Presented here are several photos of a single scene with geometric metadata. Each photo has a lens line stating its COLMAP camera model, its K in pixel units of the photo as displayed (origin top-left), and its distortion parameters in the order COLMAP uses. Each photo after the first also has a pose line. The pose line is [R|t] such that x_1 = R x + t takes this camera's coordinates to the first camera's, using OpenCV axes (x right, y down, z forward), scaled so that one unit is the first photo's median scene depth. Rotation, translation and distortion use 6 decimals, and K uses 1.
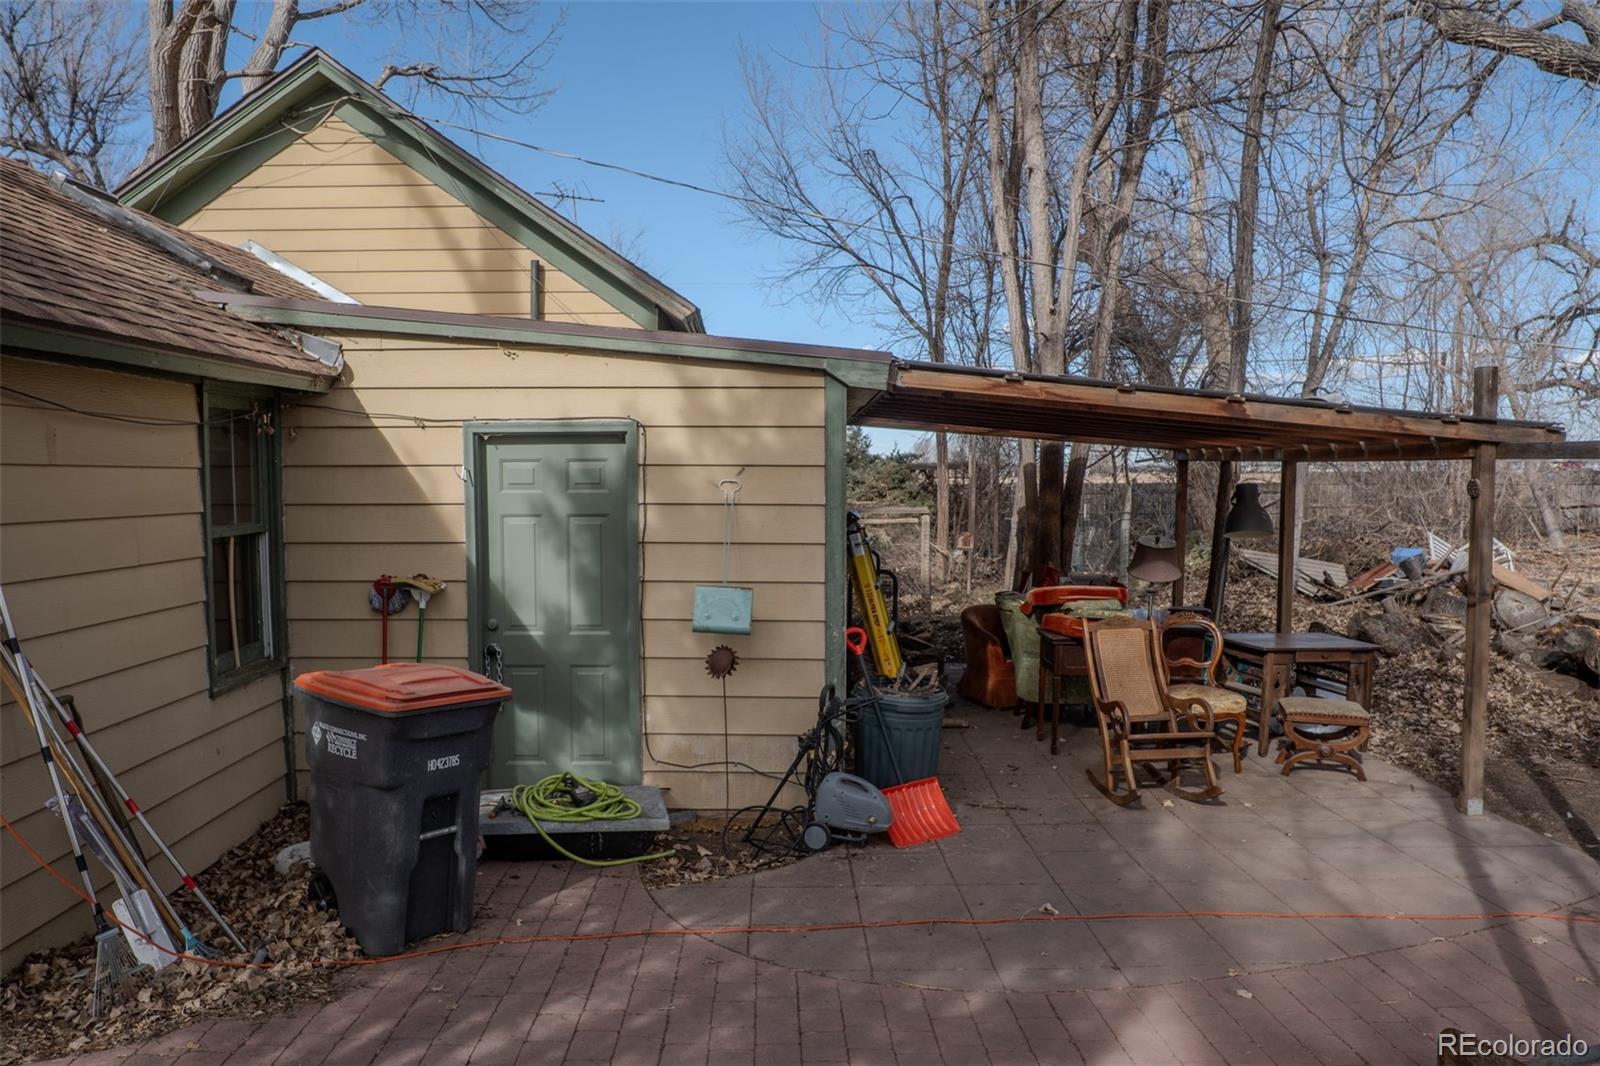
lens RADIAL K [[1121.9, 0, 801.5], [0, 1121.9, 534.4], [0, 0, 1]] dist [-0.081642, 0.044884]
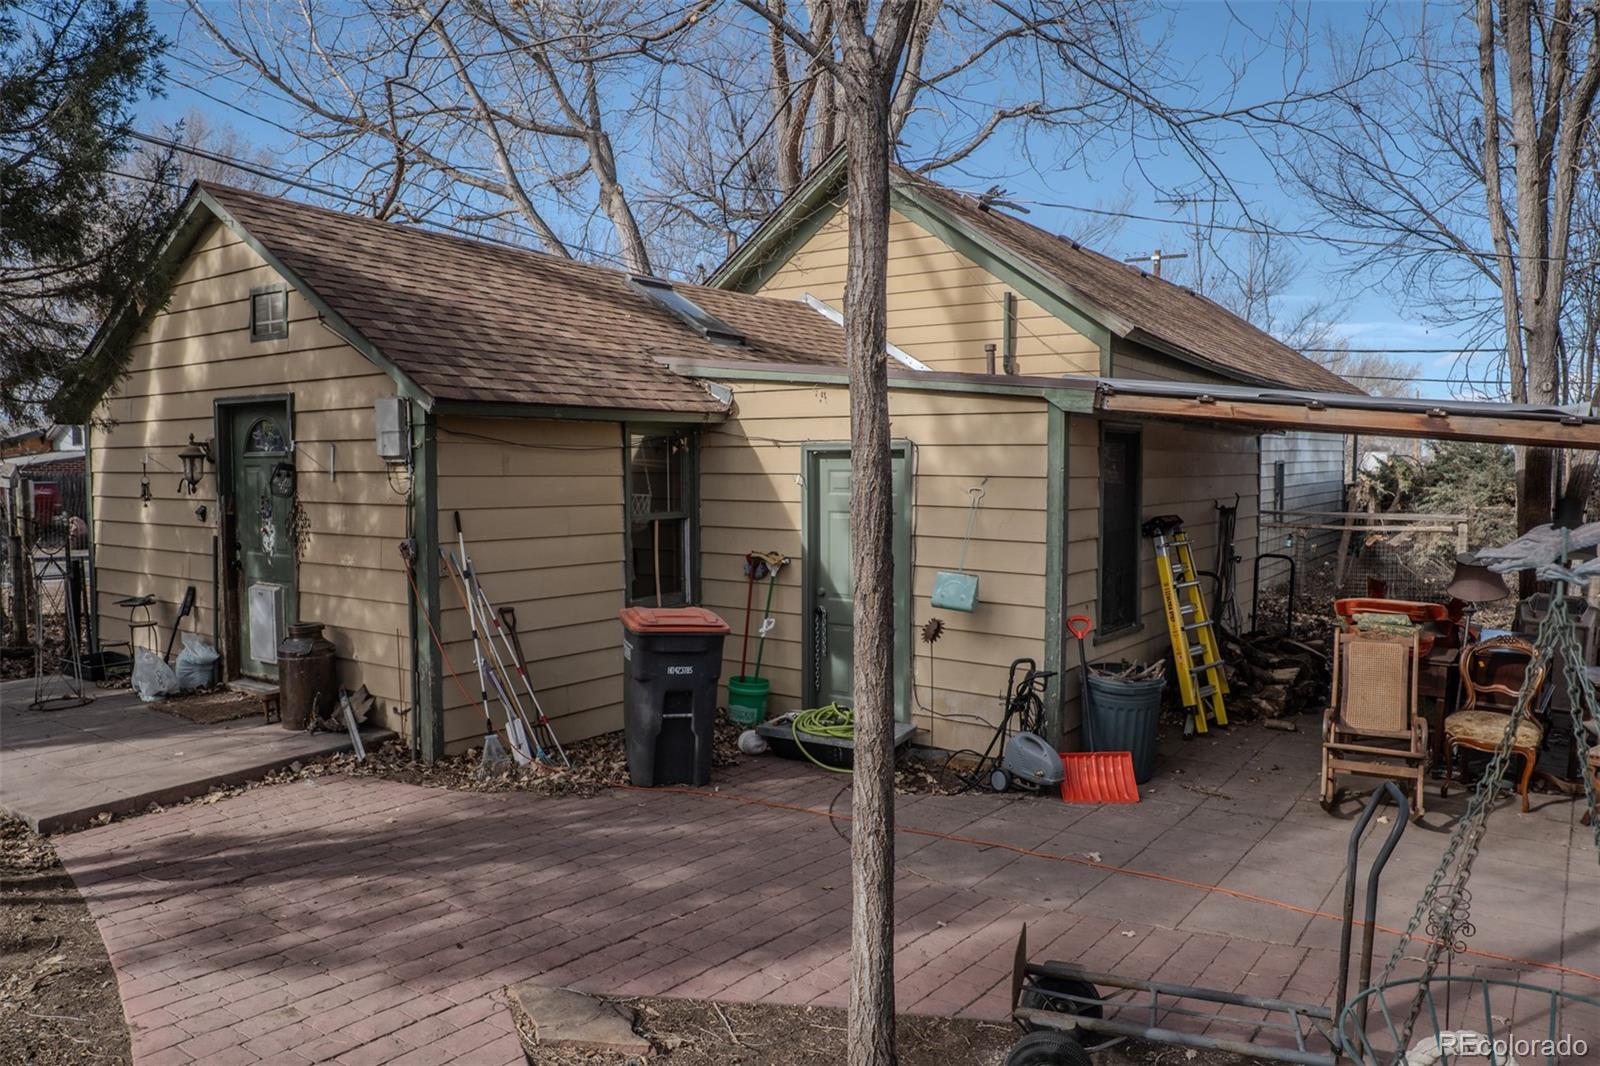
lens RADIAL K [[1121.9, 0, 801.5], [0, 1121.9, 534.4], [0, 0, 1]] dist [-0.081642, 0.044884]
pose [[0.801237, 0.039647, -0.597033, 0.523705], [-0.036023, 0.999189, 0.018009, -0.012604], [0.597262, 0.007078, 0.802015, -0.108509]]
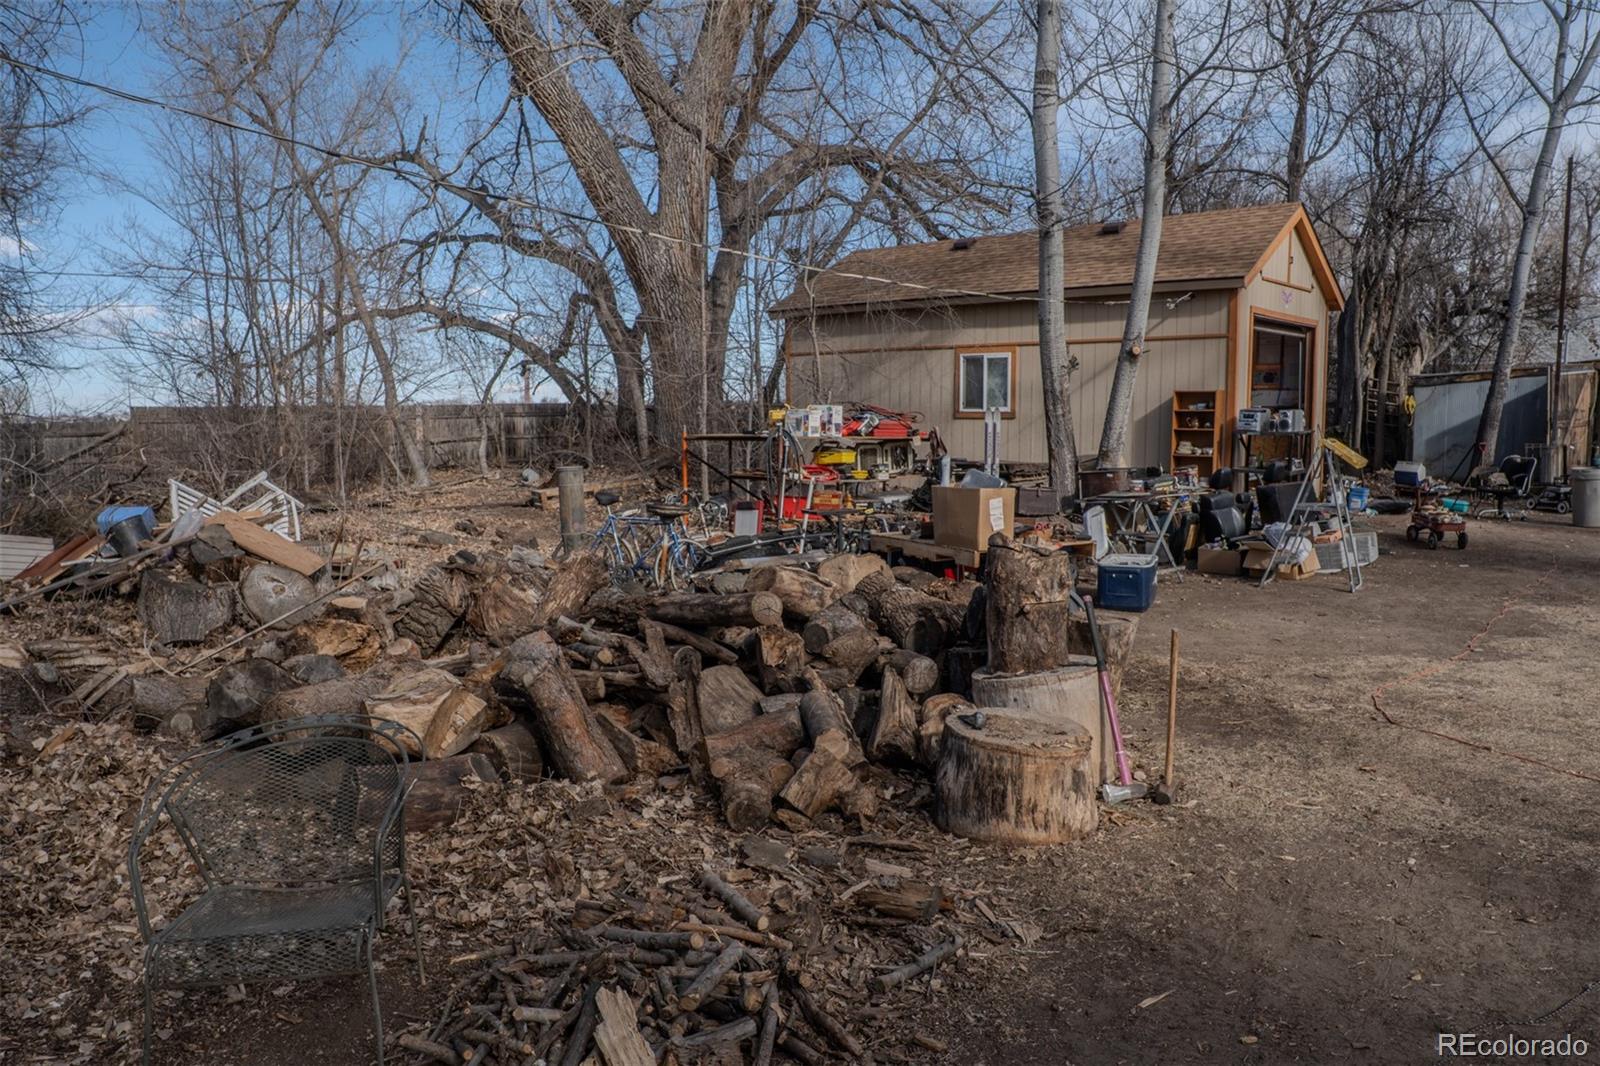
lens RADIAL K [[1135.0, 0, 800.0], [0, 1135.0, 533.0], [0, 0, 1]] dist [-0.075608, 0.040719]
pose [[0.627603, -0.087462, 0.773605, 0.749990], [0.052726, 0.996163, 0.069849, 0.008619], [-0.776746, -0.003049, 0.629807, 0.754964]]
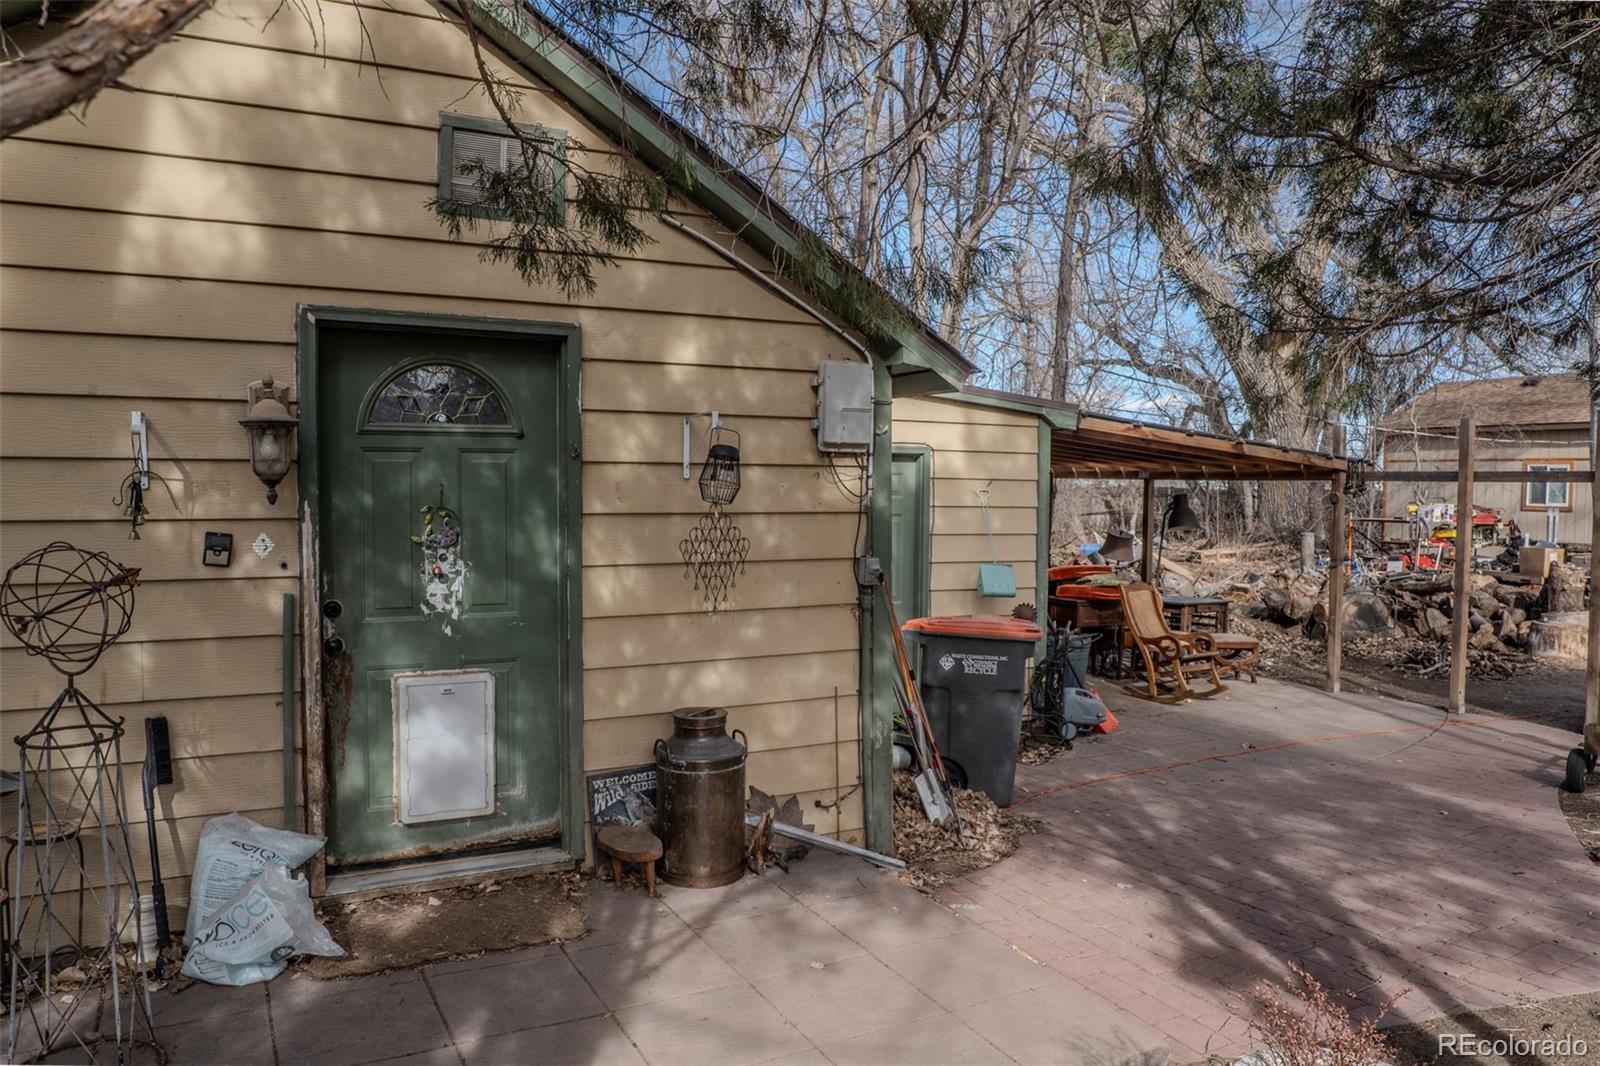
lens RADIAL K [[1121.9, 0, 801.5], [0, 1121.9, 534.4], [0, 0, 1]] dist [-0.081642, 0.044884]
pose [[0.897633, -0.010605, 0.440616, -0.894716], [0.015346, 0.999856, -0.007198, 0.014484], [-0.440476, 0.013223, 0.897667, -0.166556]]
